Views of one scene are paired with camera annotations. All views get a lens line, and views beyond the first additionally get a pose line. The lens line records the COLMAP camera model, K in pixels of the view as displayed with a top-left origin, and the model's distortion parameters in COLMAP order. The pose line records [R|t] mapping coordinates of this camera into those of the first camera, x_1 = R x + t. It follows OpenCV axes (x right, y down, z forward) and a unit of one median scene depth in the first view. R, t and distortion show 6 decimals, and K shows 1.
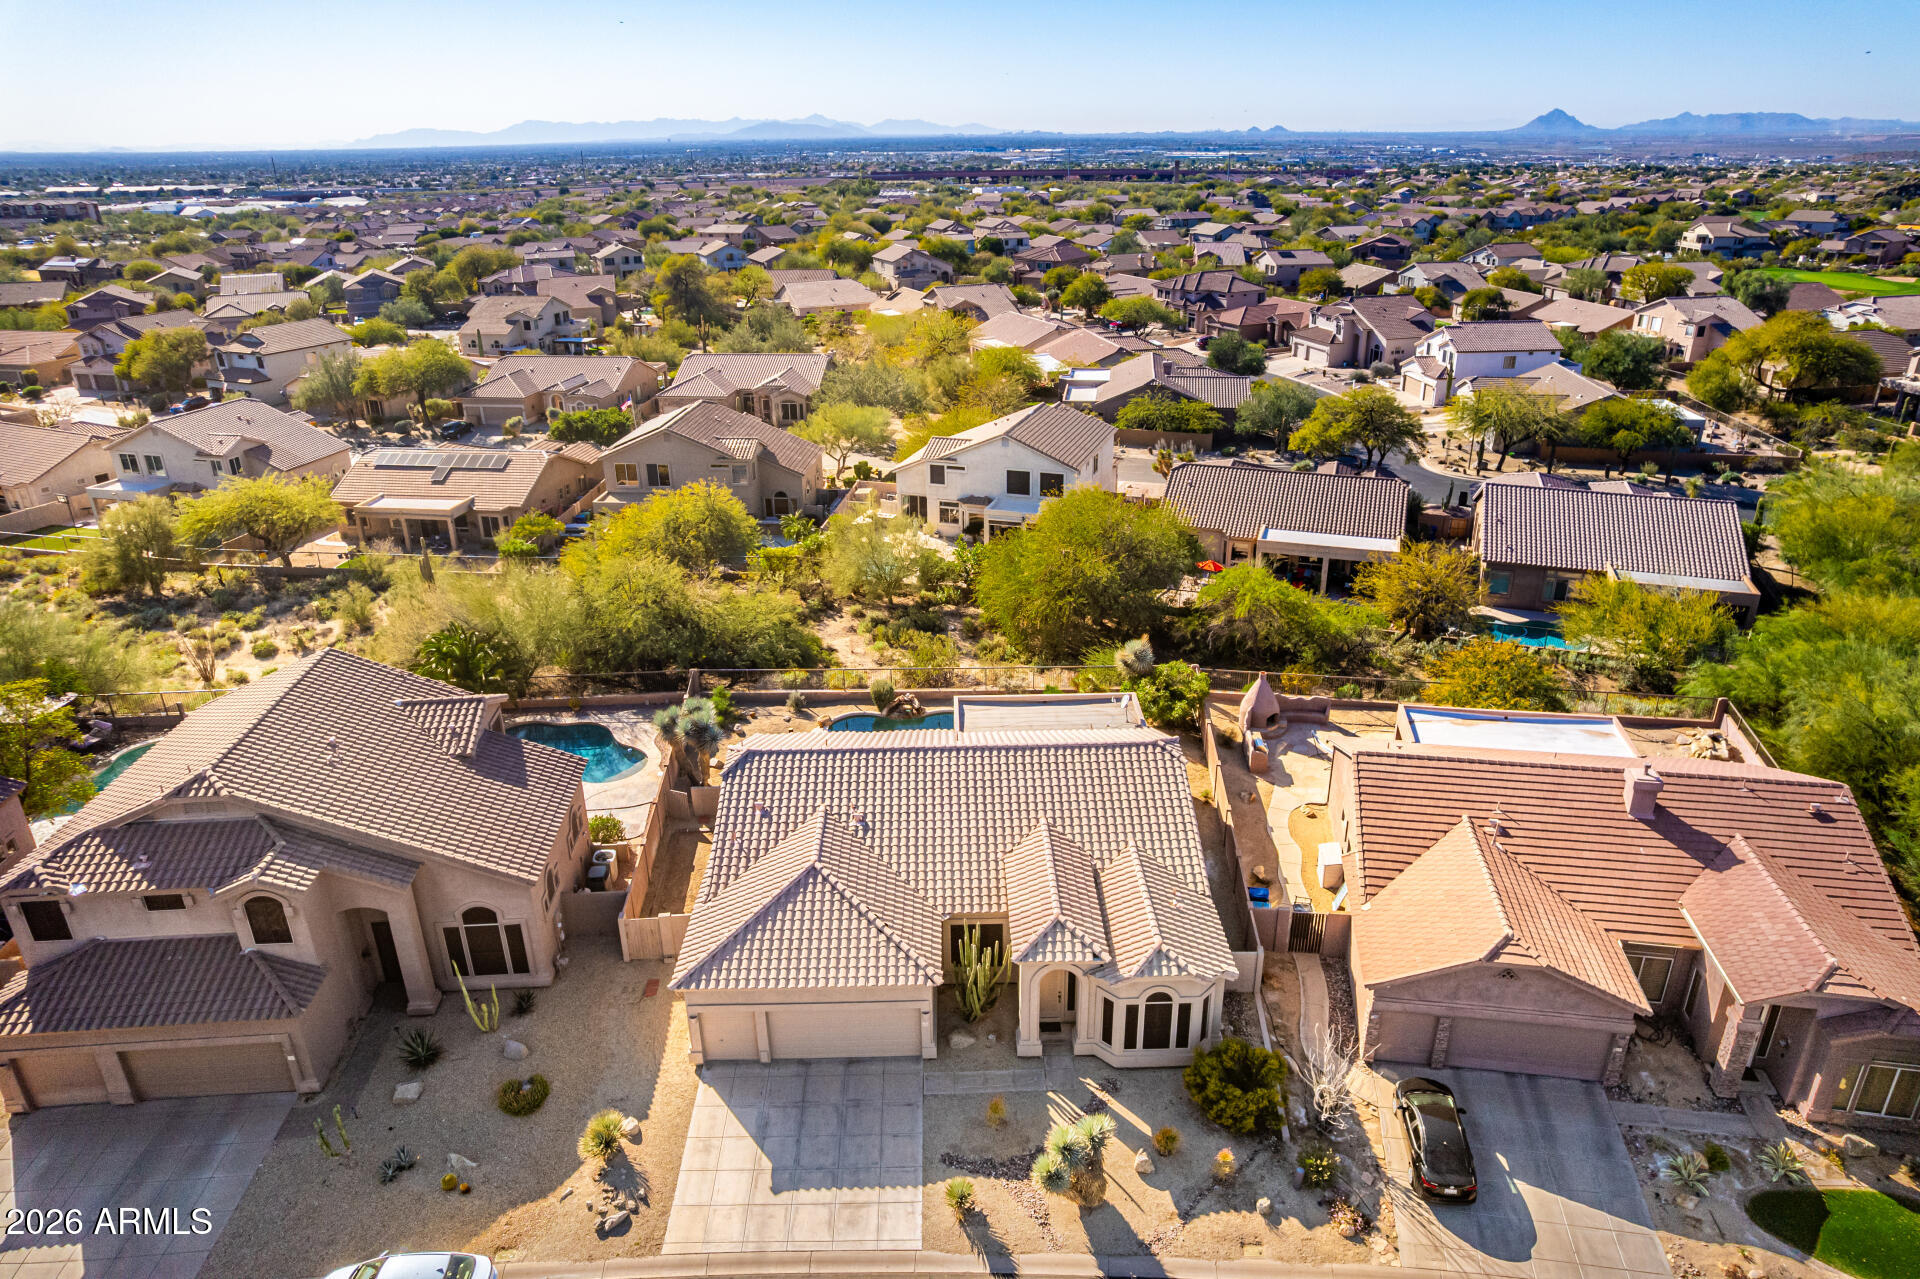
lens RADIAL K [[1227.8, 0, 963.8], [0, 1227.8, 641.3], [0, 0, 1]] dist [-0.074184, 0.064391]
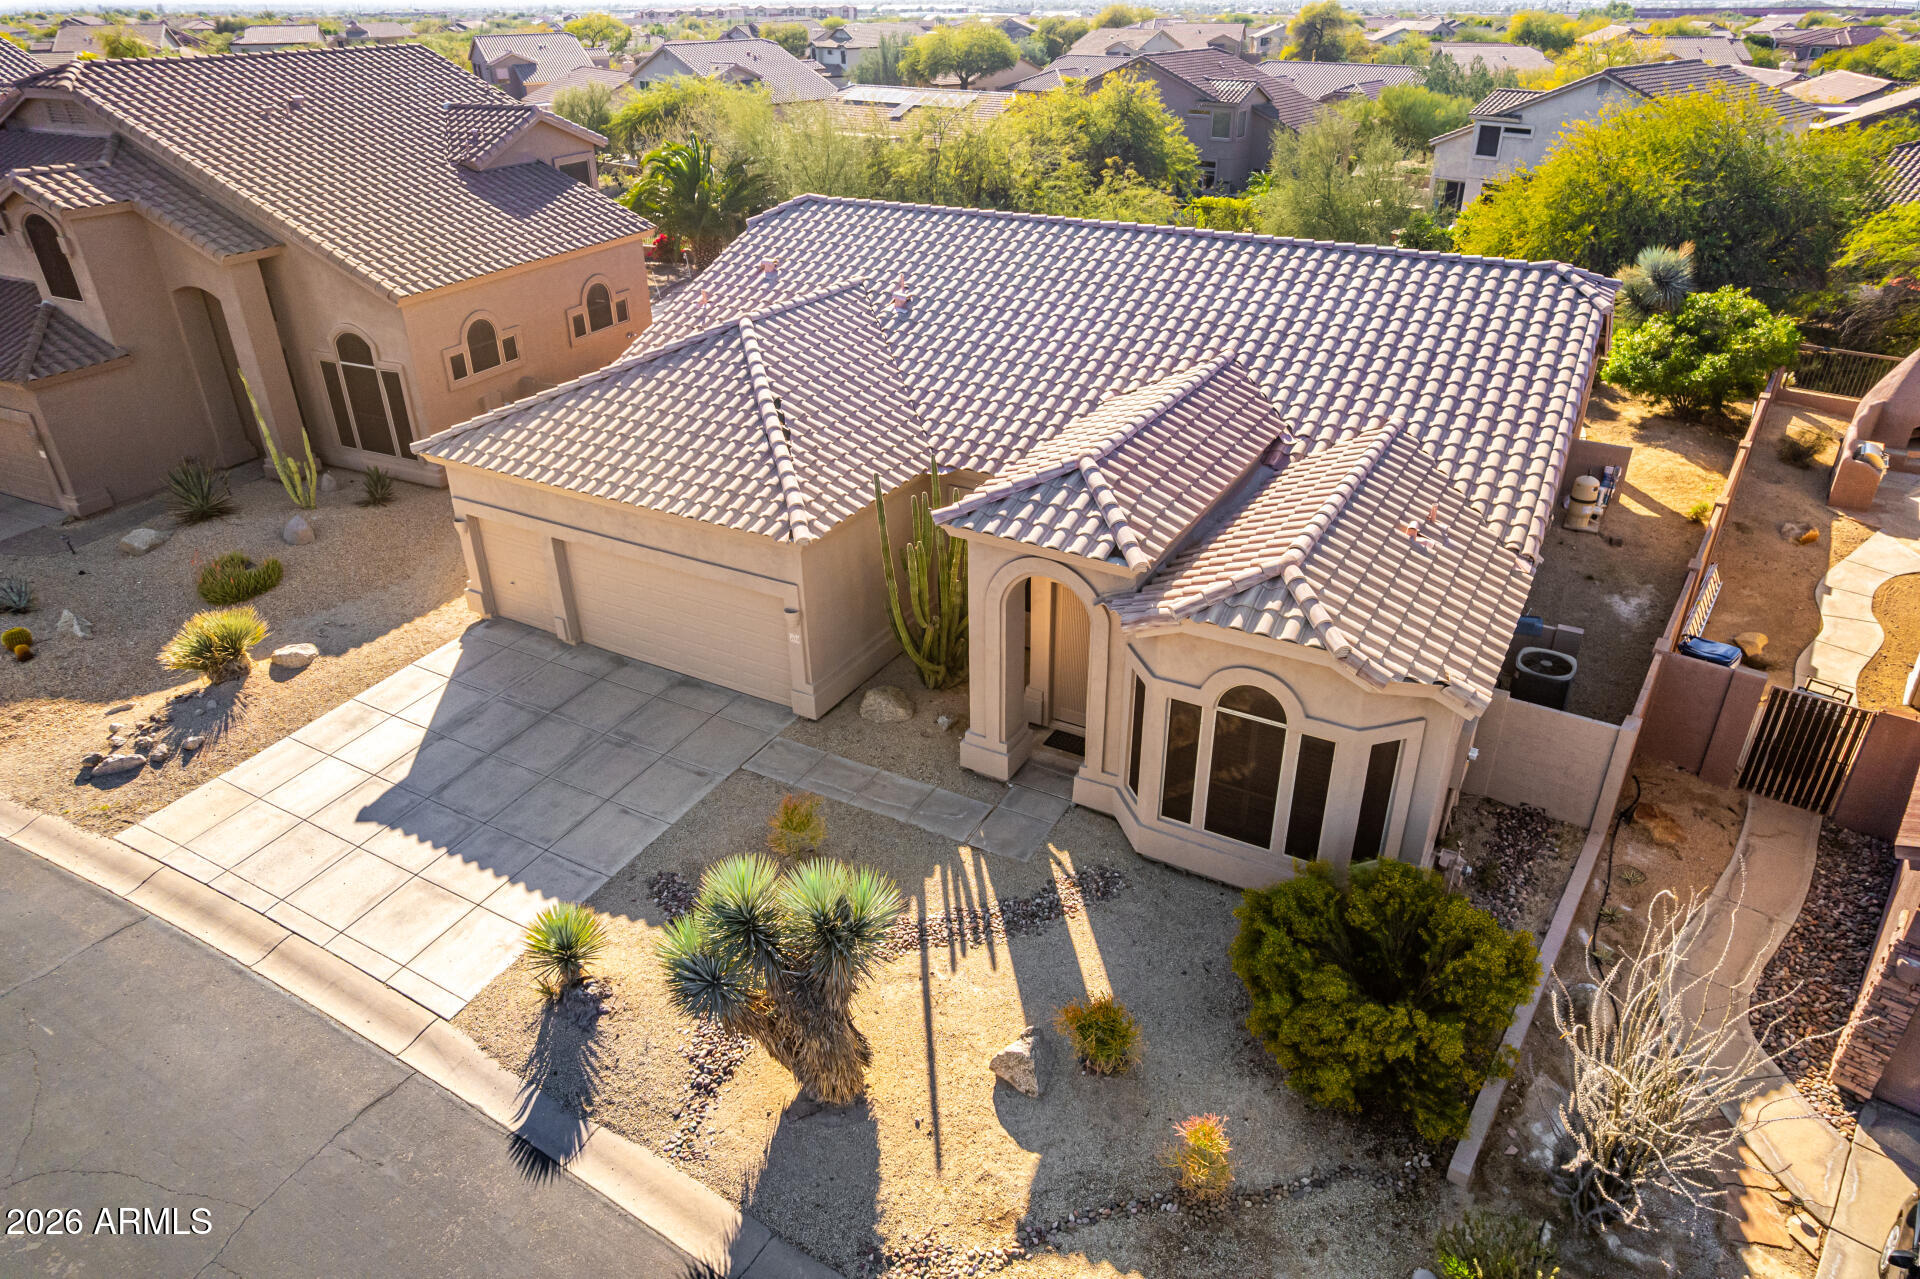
lens RADIAL K [[1229.4, 0, 964.0], [0, 1229.4, 645.1], [0, 0, 1]] dist [-0.079200, 0.071377]
pose [[0.859167, 0.251054, -0.445874, 0.218699], [-0.201336, 0.966941, 0.156487, 0.204637], [0.470420, -0.044678, 0.881311, 0.543940]]
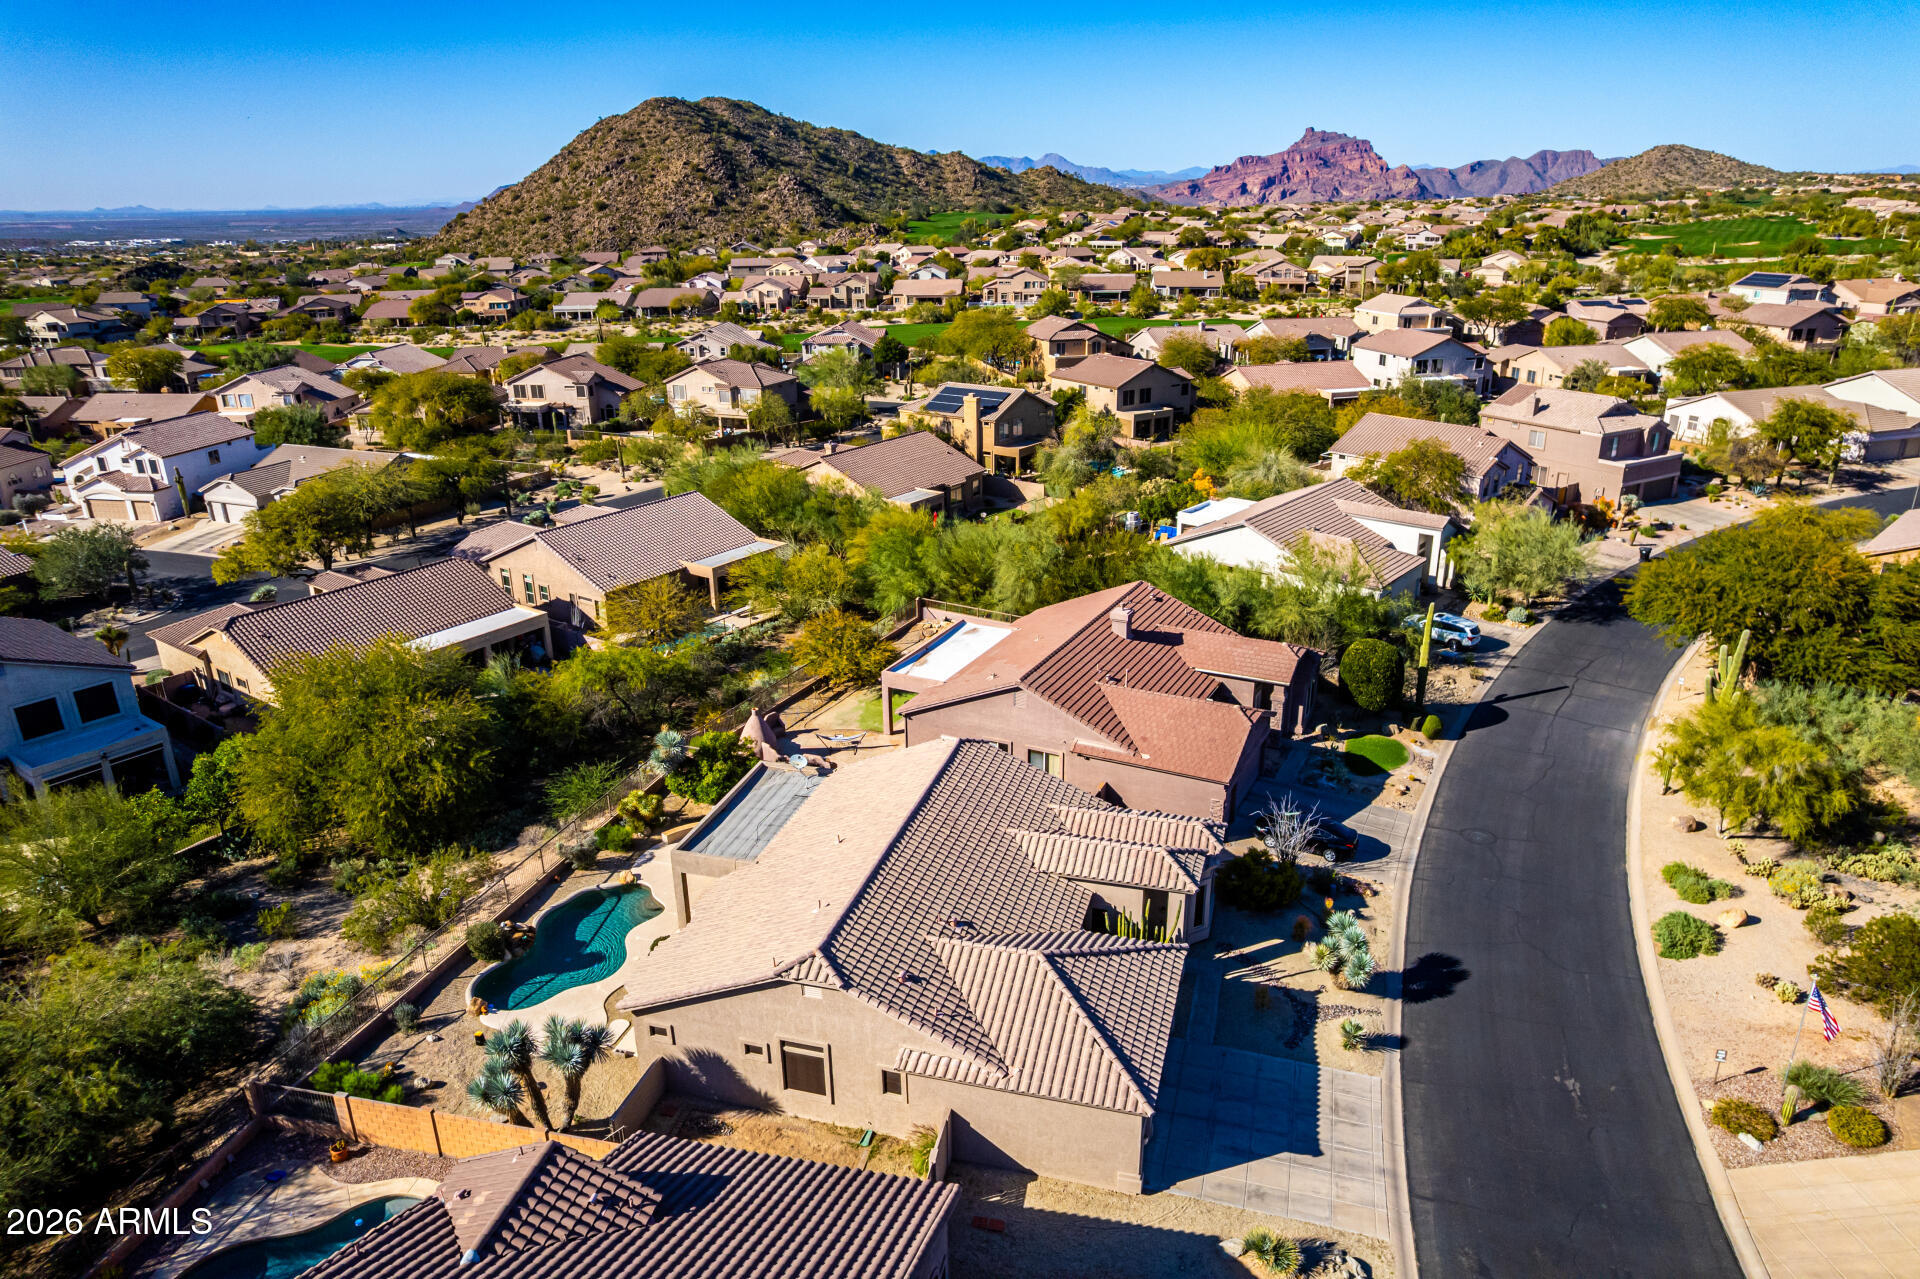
lens RADIAL K [[1229.4, 0, 964.0], [0, 1229.4, 645.1], [0, 0, 1]] dist [-0.079200, 0.071377]
pose [[0.294425, -0.327079, 0.897961, -0.854803], [0.381111, 0.901847, 0.203535, -0.231448], [-0.876395, 0.282297, 0.390180, 0.588766]]
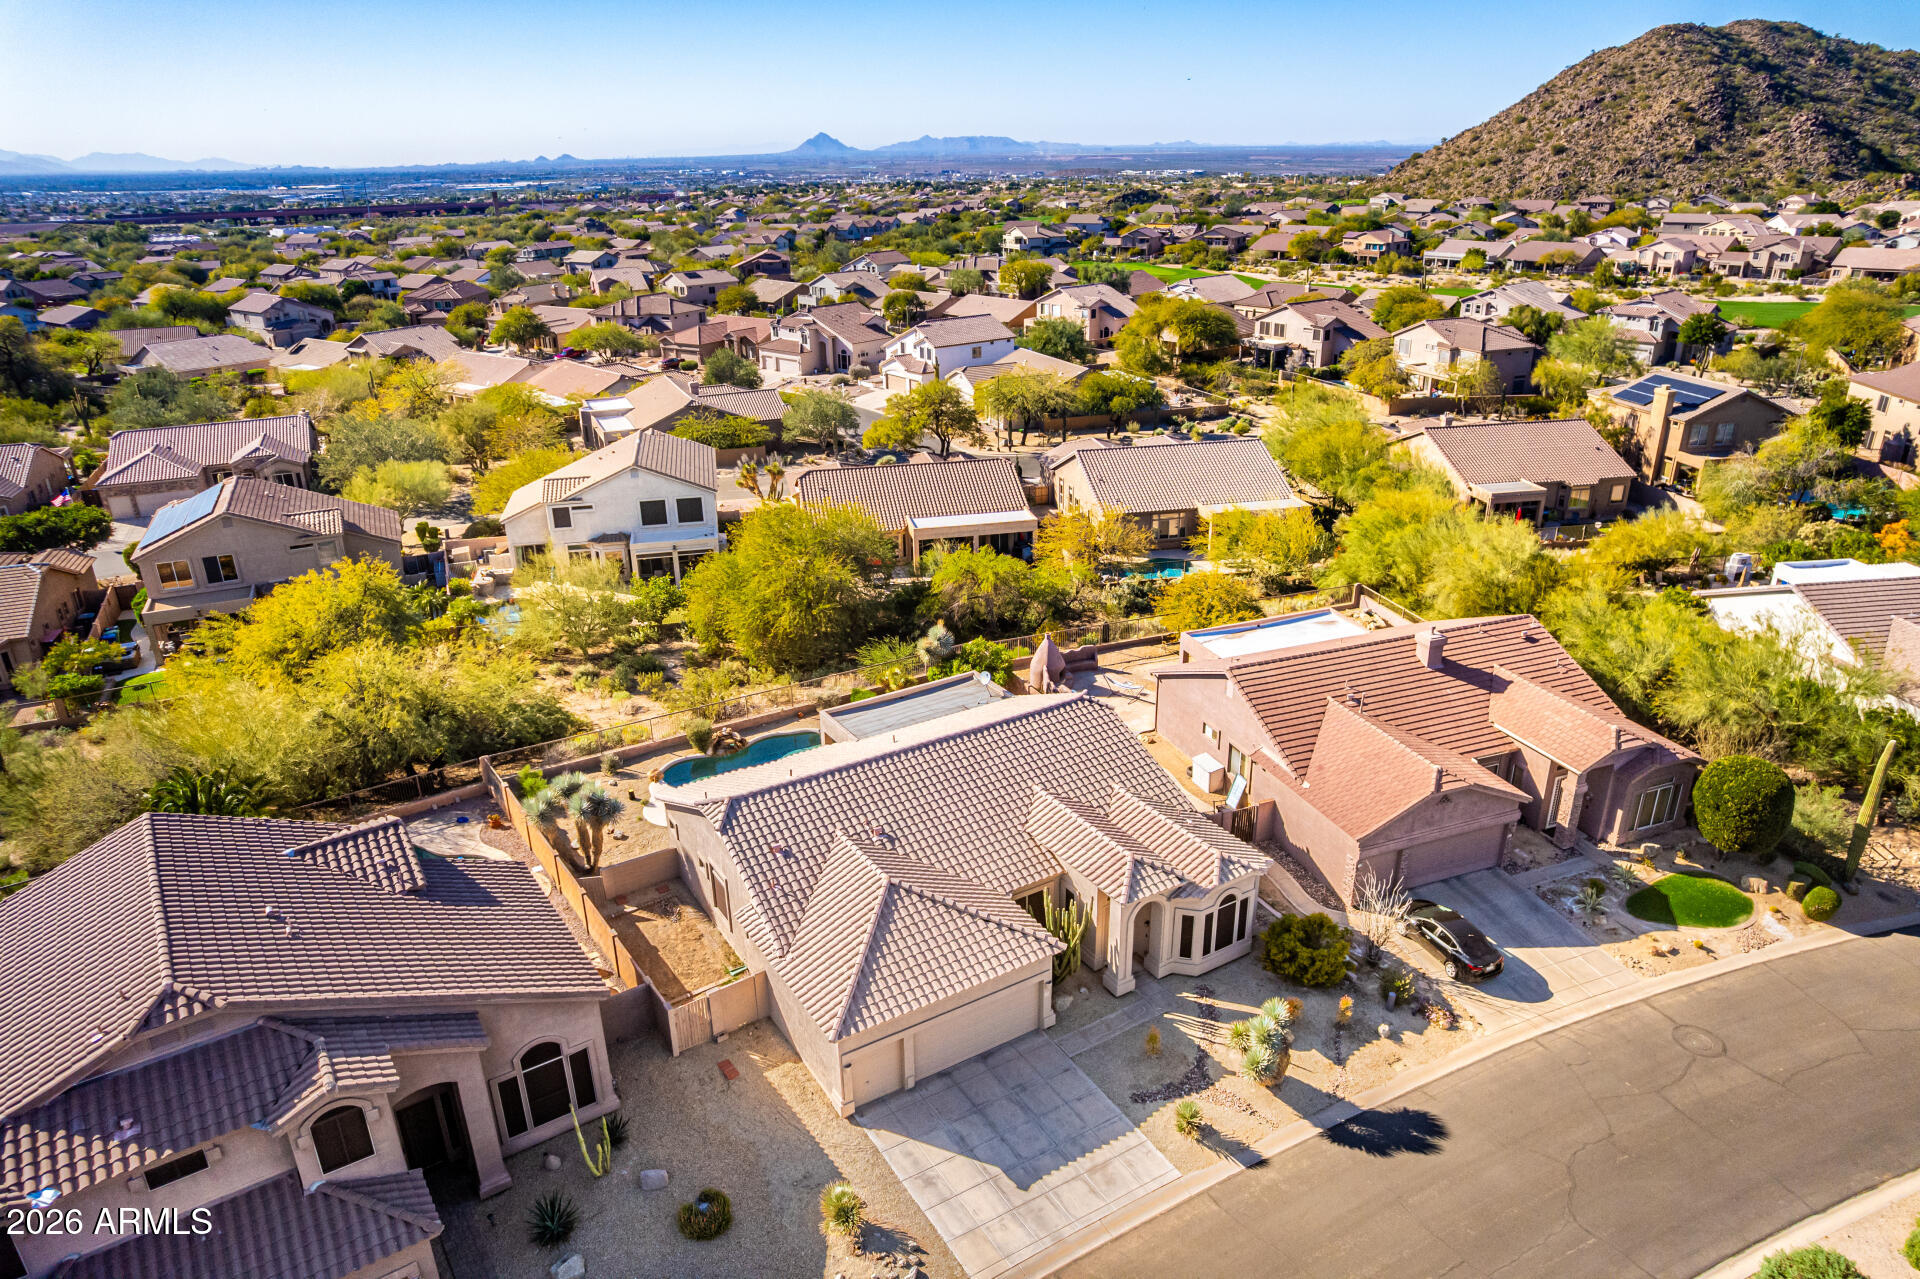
lens RADIAL K [[1229.4, 0, 964.0], [0, 1229.4, 645.1], [0, 0, 1]] dist [-0.079200, 0.071377]
pose [[0.862034, -0.194027, 0.468242, -0.468139], [0.202001, 0.978805, 0.033707, -0.022552], [-0.464857, 0.065529, 0.882957, 0.088471]]
